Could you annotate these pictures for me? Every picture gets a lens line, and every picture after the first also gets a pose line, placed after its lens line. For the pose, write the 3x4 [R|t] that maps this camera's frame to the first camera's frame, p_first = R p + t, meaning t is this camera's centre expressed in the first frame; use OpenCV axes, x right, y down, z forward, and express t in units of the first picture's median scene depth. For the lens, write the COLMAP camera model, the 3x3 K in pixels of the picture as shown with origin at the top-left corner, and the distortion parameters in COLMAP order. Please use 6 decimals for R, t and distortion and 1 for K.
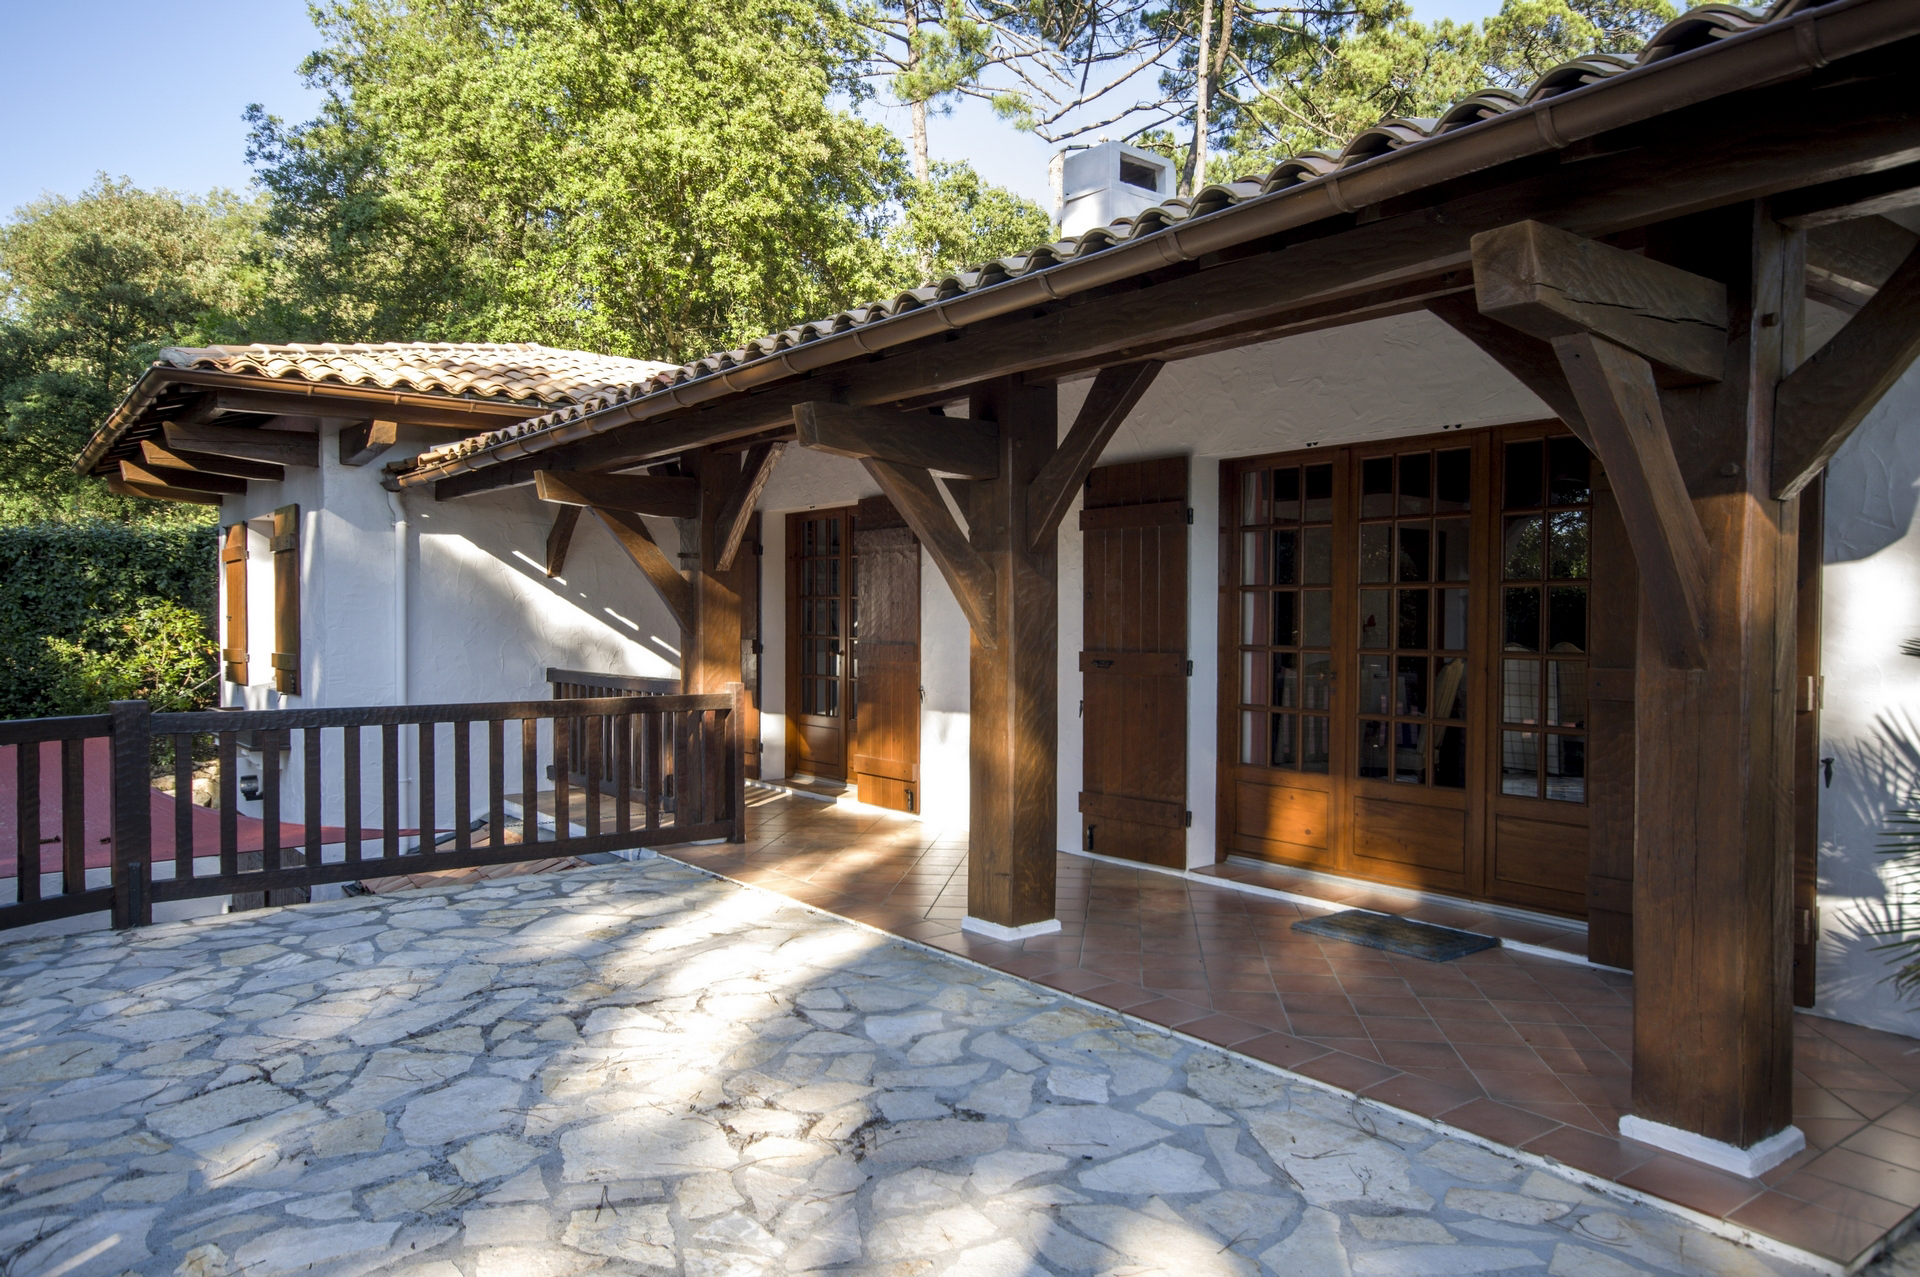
lens RADIAL K [[1291.8, 0, 966.1], [0, 1291.8, 632.8], [0, 0, 1]] dist [0.009120, 0.000461]
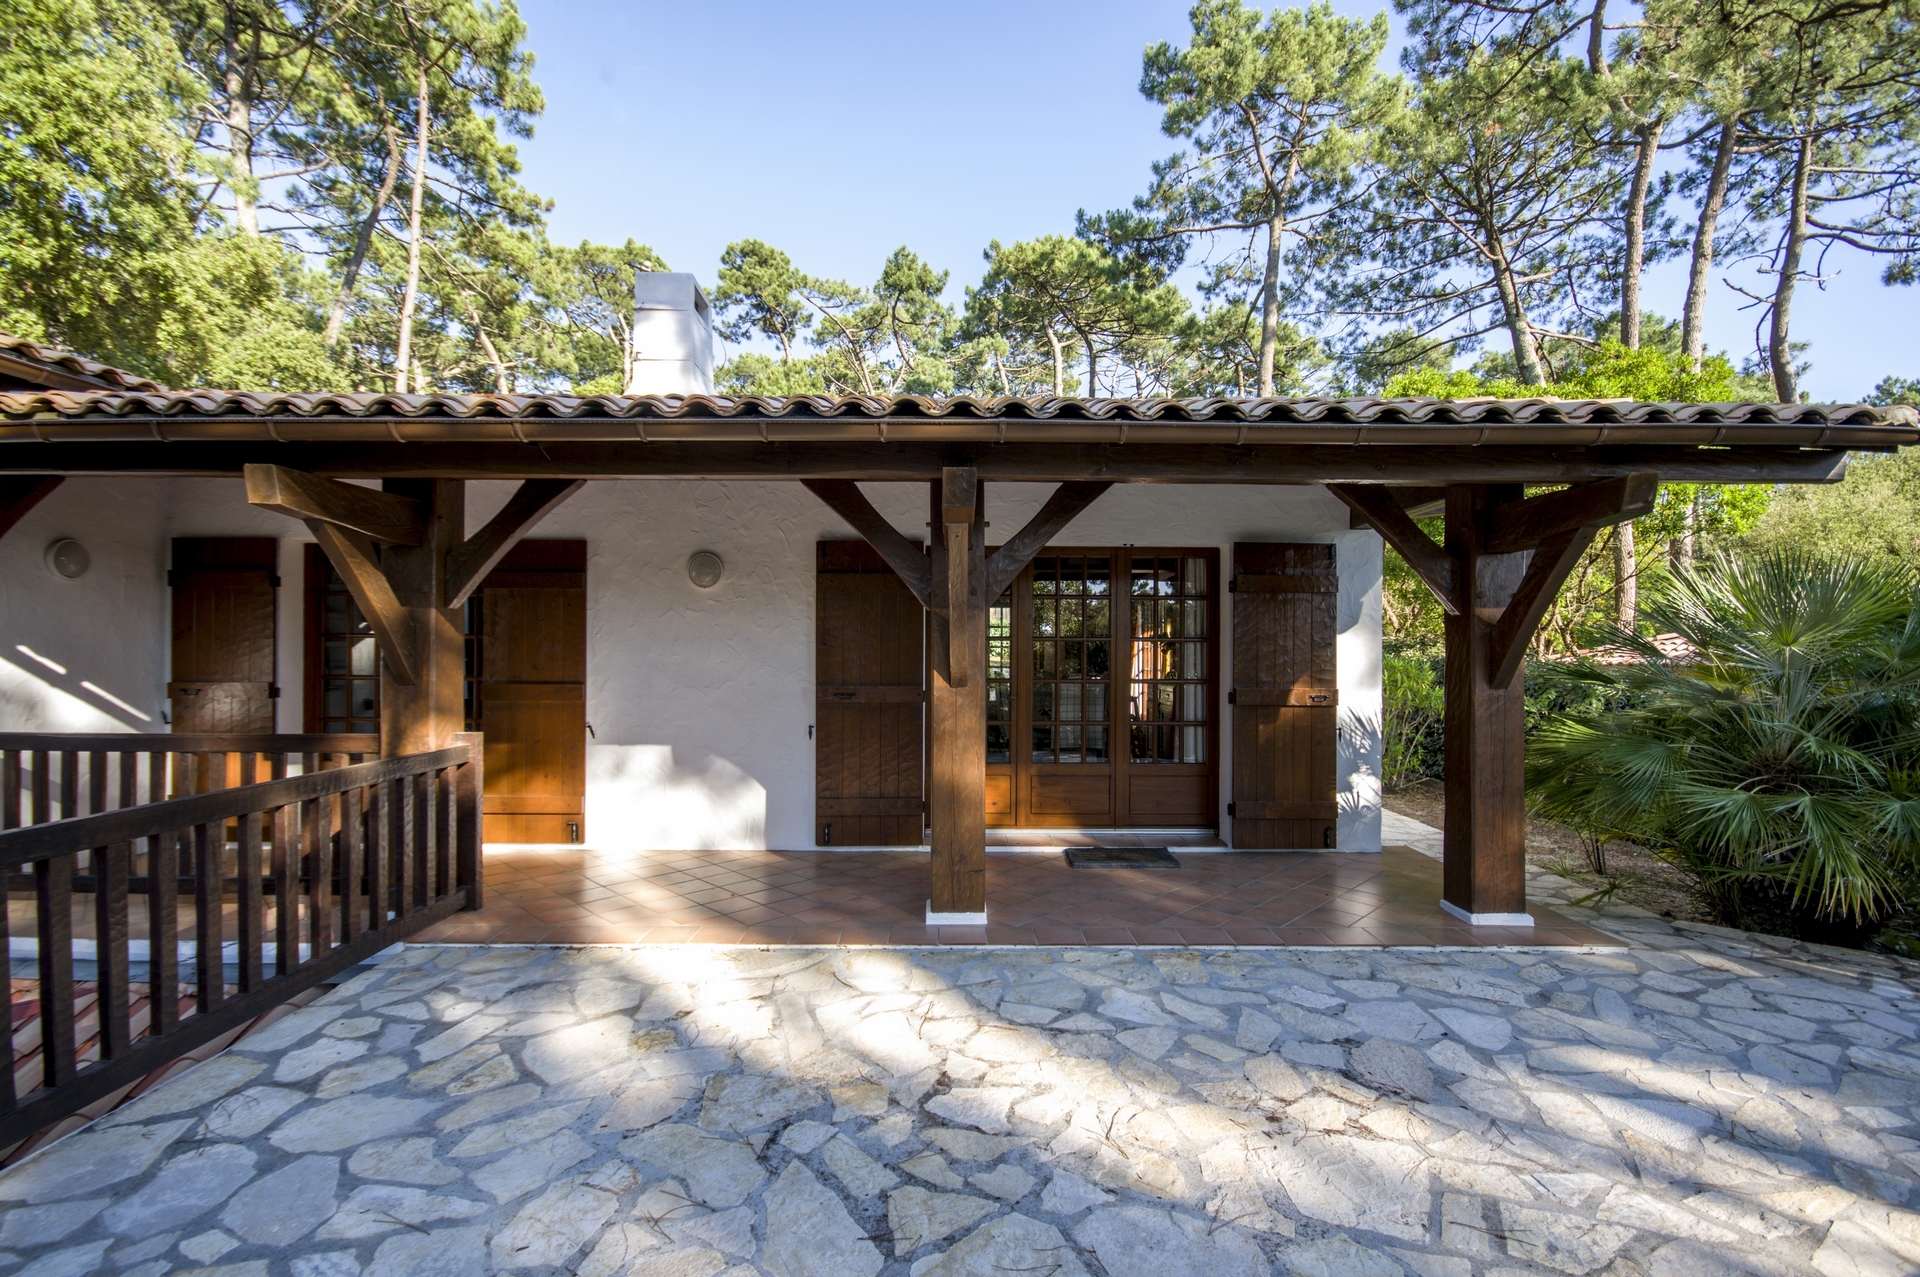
lens RADIAL K [[835.0, 0, 963.3], [0, 835.0, 641.4], [0, 0, 1]] dist [0.006927, -0.008503]
pose [[0.606657, 0.009886, 0.794902, -0.756607], [0.006548, 0.999827, -0.017432, -0.022709], [-0.794937, 0.015781, 0.606487, 0.641919]]
